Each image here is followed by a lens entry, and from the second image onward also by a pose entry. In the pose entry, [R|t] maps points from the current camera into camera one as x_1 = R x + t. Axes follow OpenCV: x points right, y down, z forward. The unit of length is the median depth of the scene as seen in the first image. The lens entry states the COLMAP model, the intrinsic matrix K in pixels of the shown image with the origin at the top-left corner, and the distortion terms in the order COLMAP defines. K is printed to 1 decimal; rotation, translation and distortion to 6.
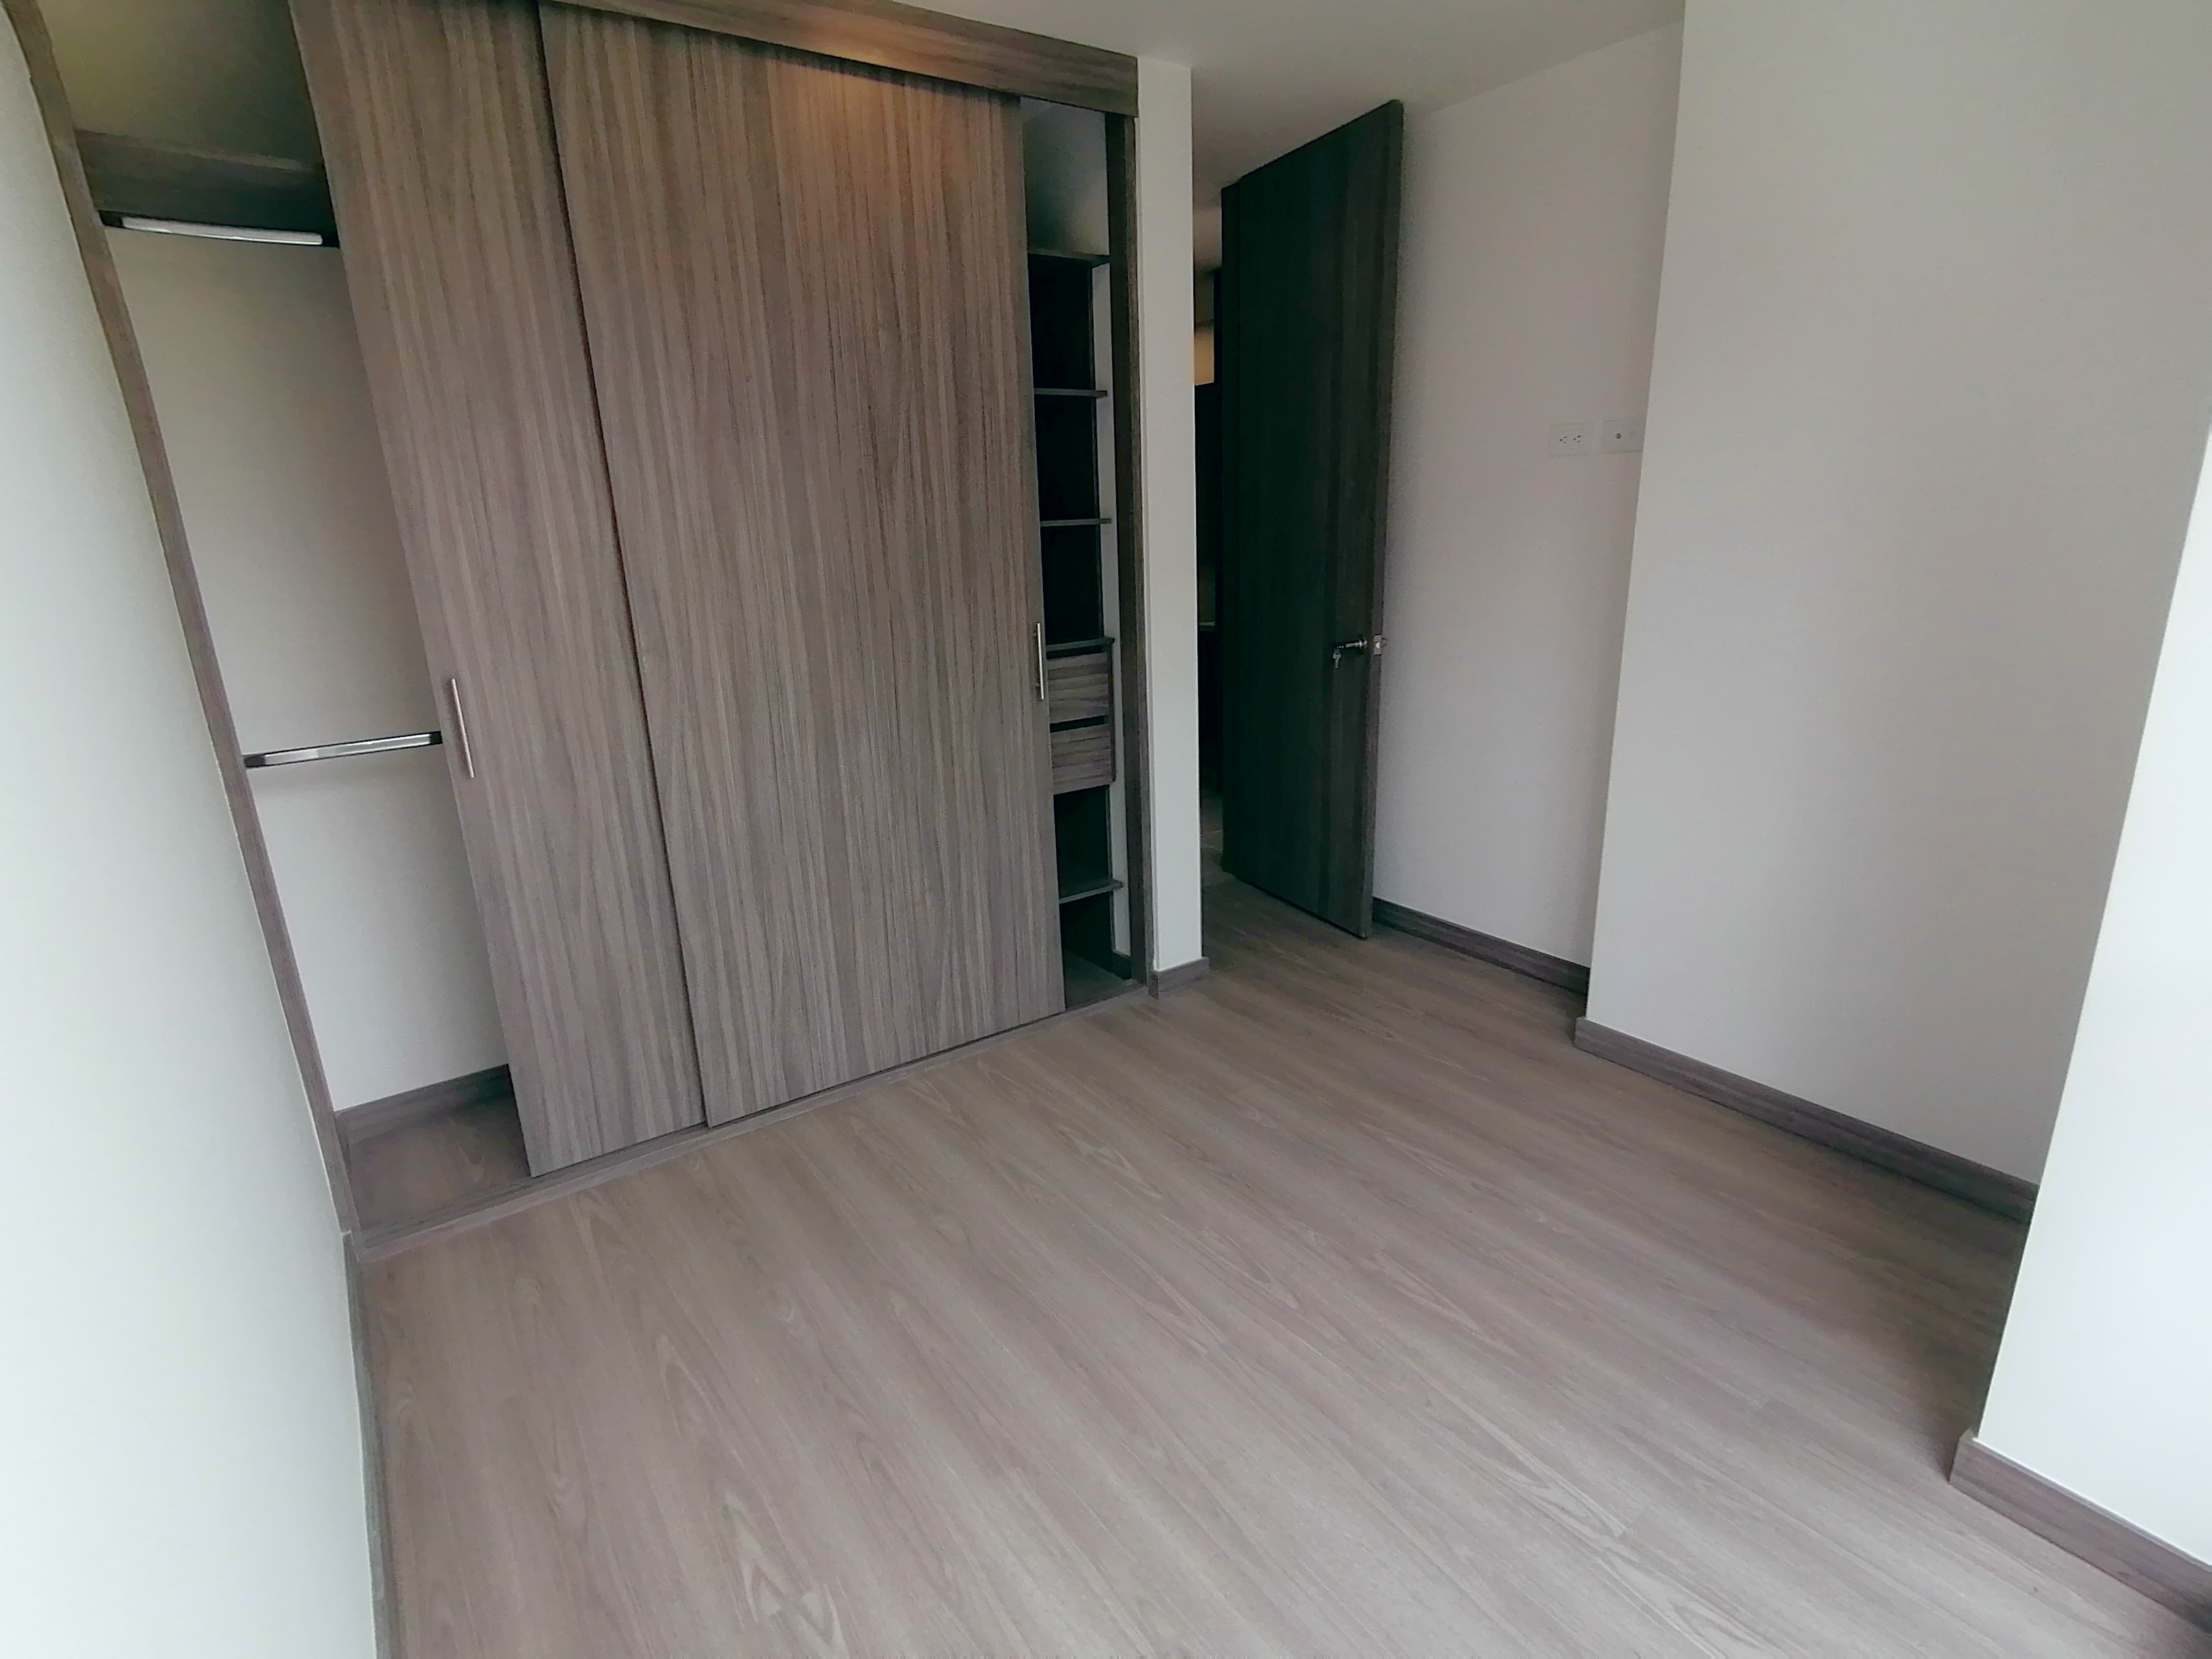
lens RADIAL K [[1087.9, 0, 1106.0], [0, 1087.9, 829.5], [0, 0, 1]] dist [0.018620, -0.017044]
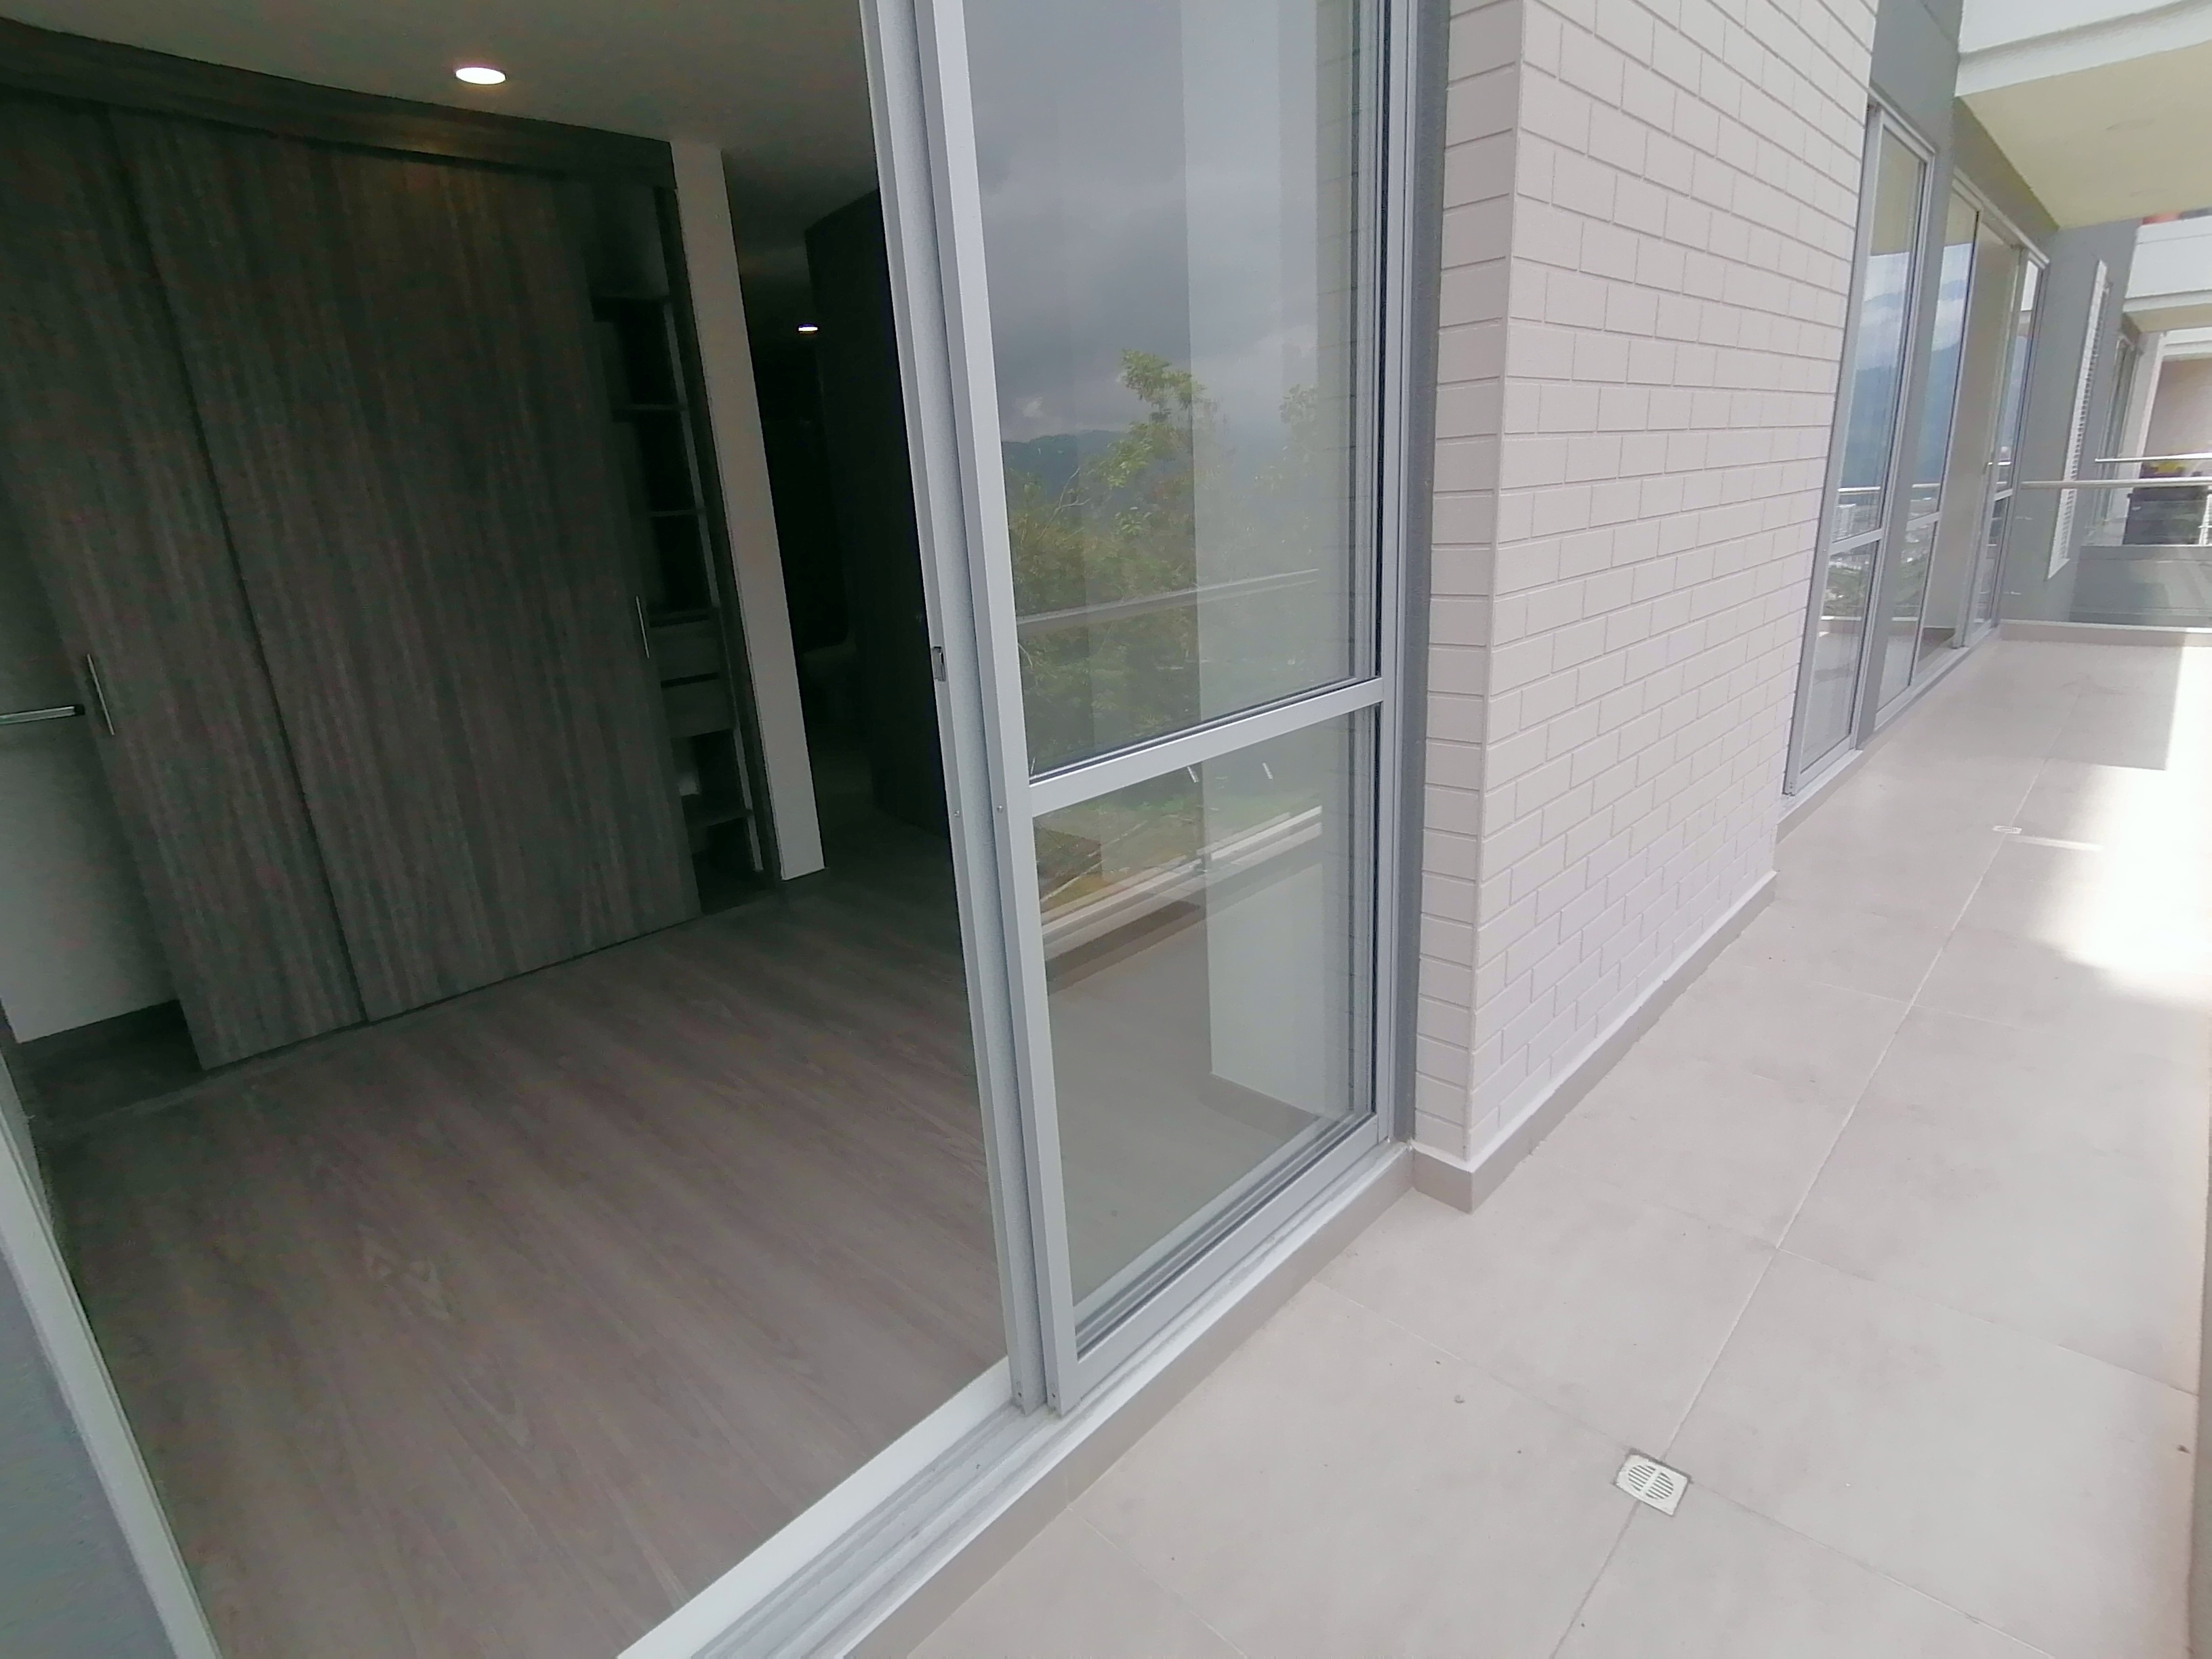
lens RADIAL K [[1118.0, 0, 1153.0], [0, 1118.0, 838.8], [0, 0, 1]] dist [0.046703, -0.034770]
pose [[0.979628, -0.071837, 0.187532, 0.275689], [0.068907, 0.997378, 0.022104, 0.106481], [-0.188628, -0.008732, 0.982010, -0.407849]]
